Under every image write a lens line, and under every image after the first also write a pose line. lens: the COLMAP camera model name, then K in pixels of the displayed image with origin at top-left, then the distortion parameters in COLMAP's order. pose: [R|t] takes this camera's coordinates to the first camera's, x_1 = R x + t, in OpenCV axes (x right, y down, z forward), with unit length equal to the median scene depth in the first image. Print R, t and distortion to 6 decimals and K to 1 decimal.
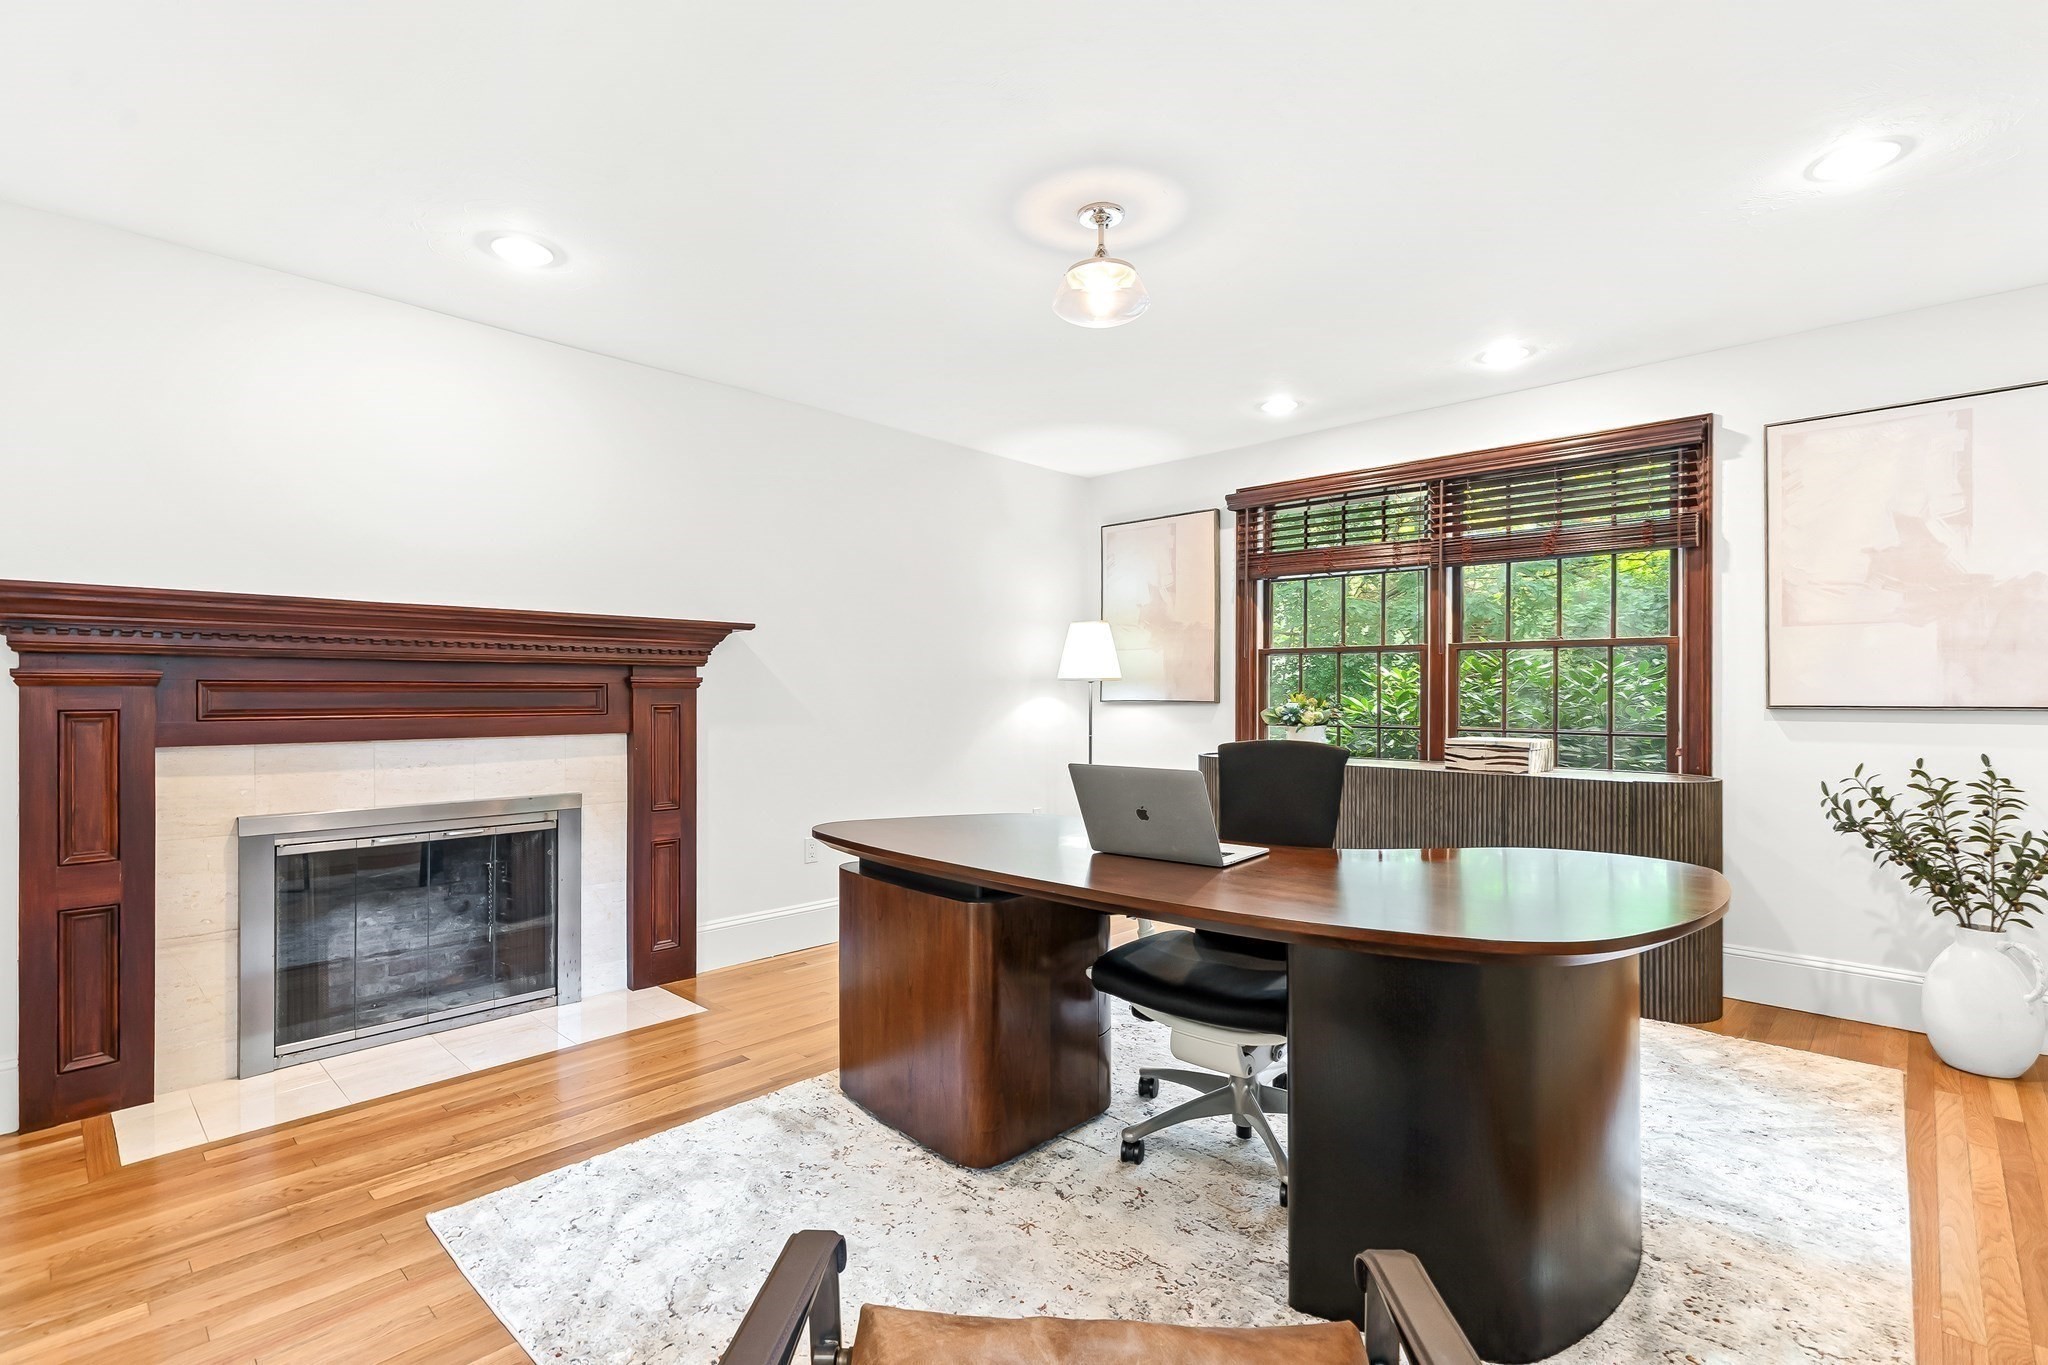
lens RADIAL K [[961.3, 0, 1024.0], [0, 961.3, 682.5], [0, 0, 1]] dist [0.001128, -0.000267]
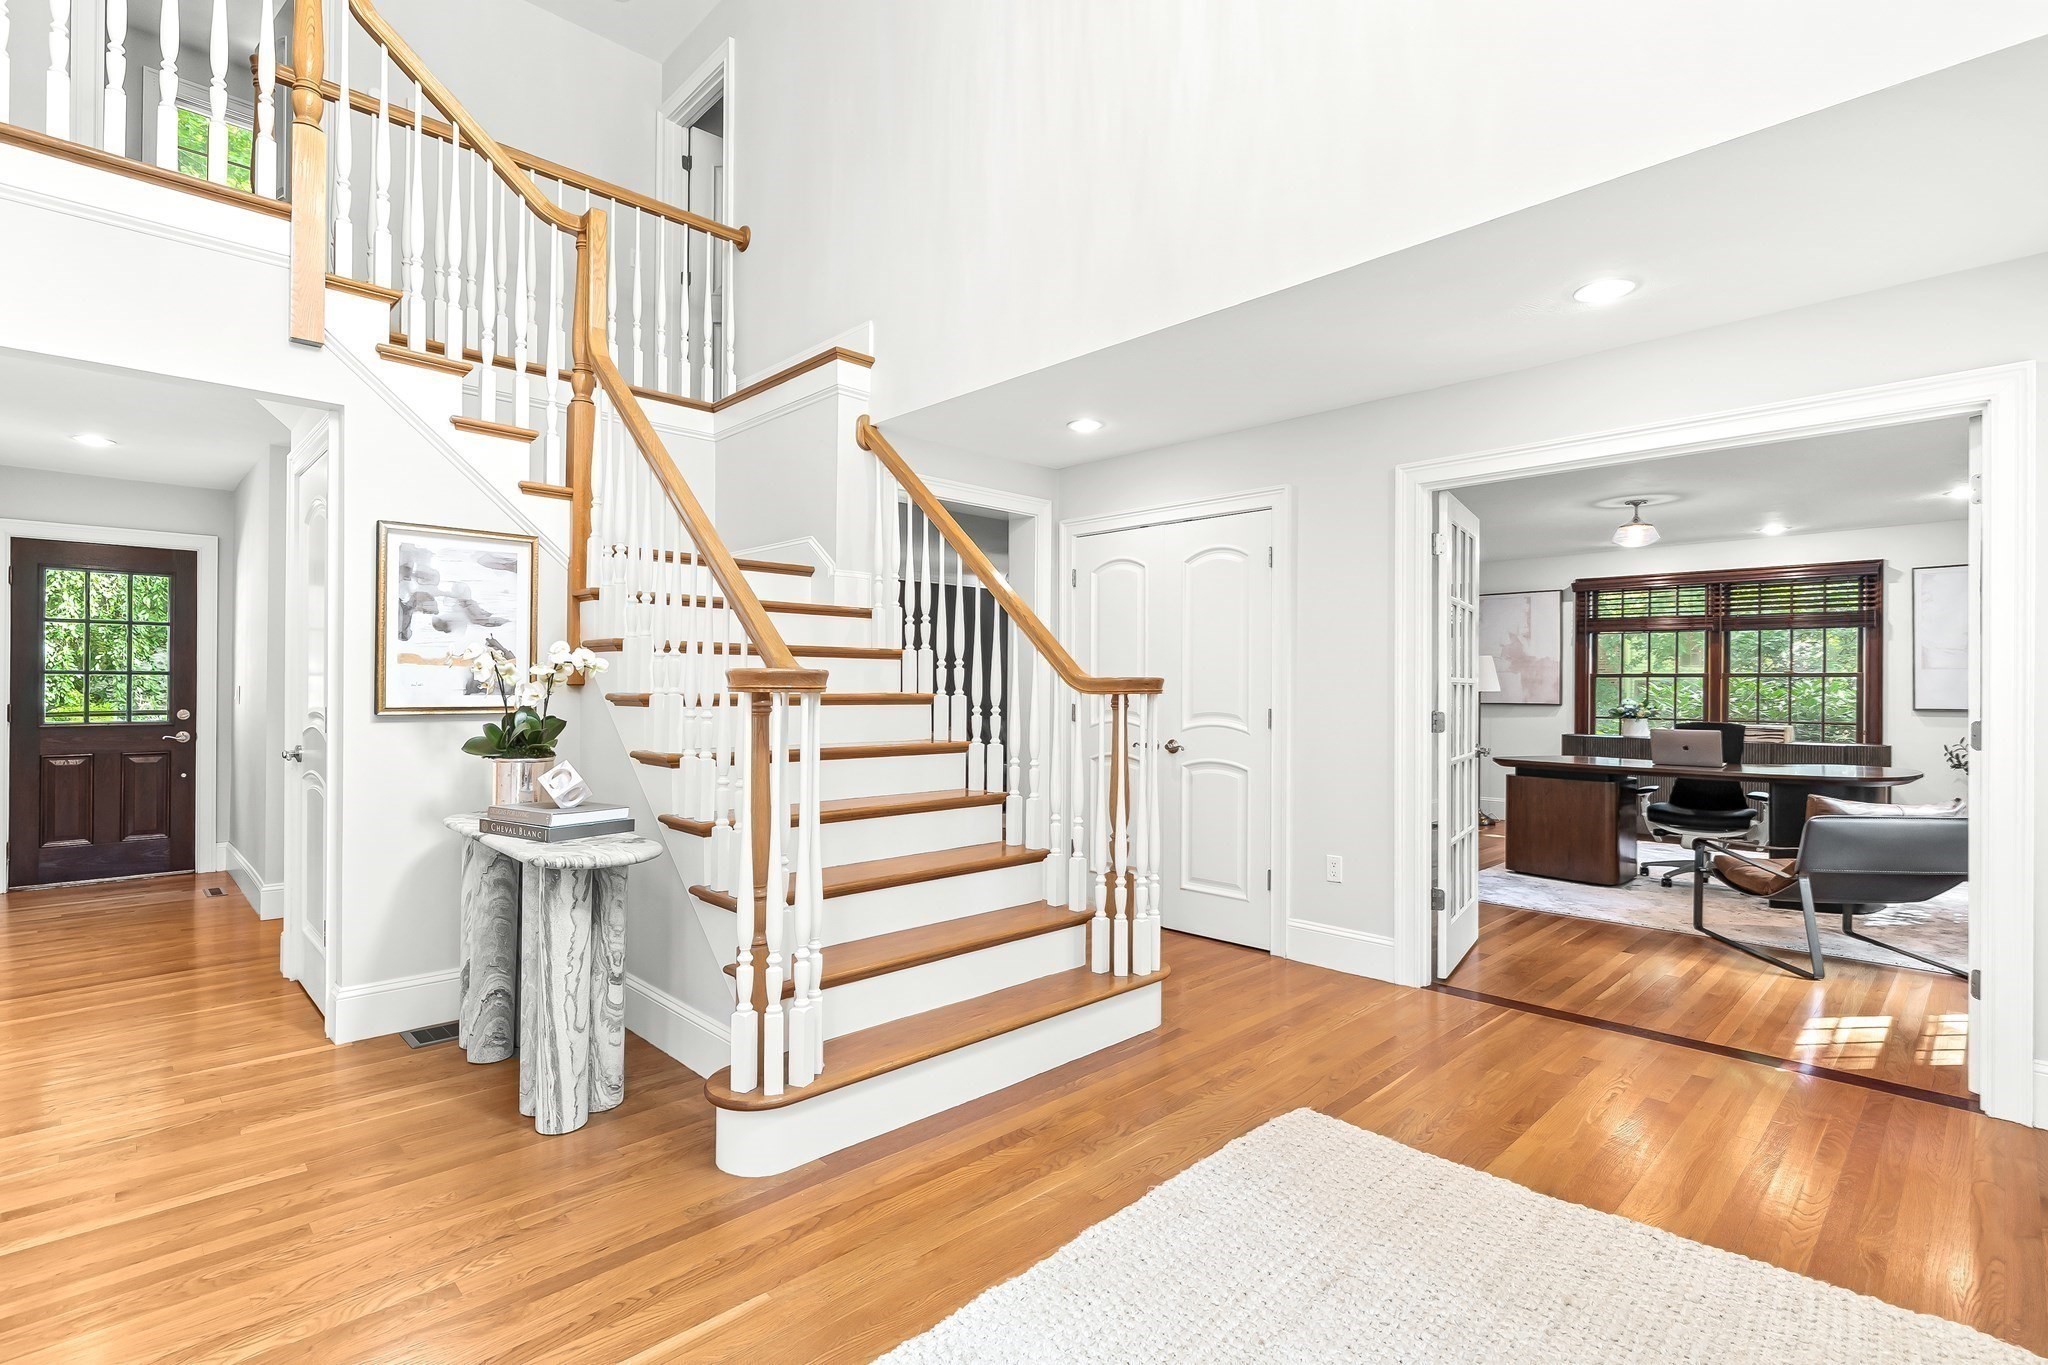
lens RADIAL K [[945.0, 0, 1021.1], [0, 945.0, 684.3], [0, 0, 1]] dist [-0.000078, 0.000947]
pose [[0.998601, 0.002765, -0.052809, -0.918856], [-0.002717, 0.999996, 0.000962, -0.021642], [0.052812, -0.000818, 0.998604, -0.998323]]
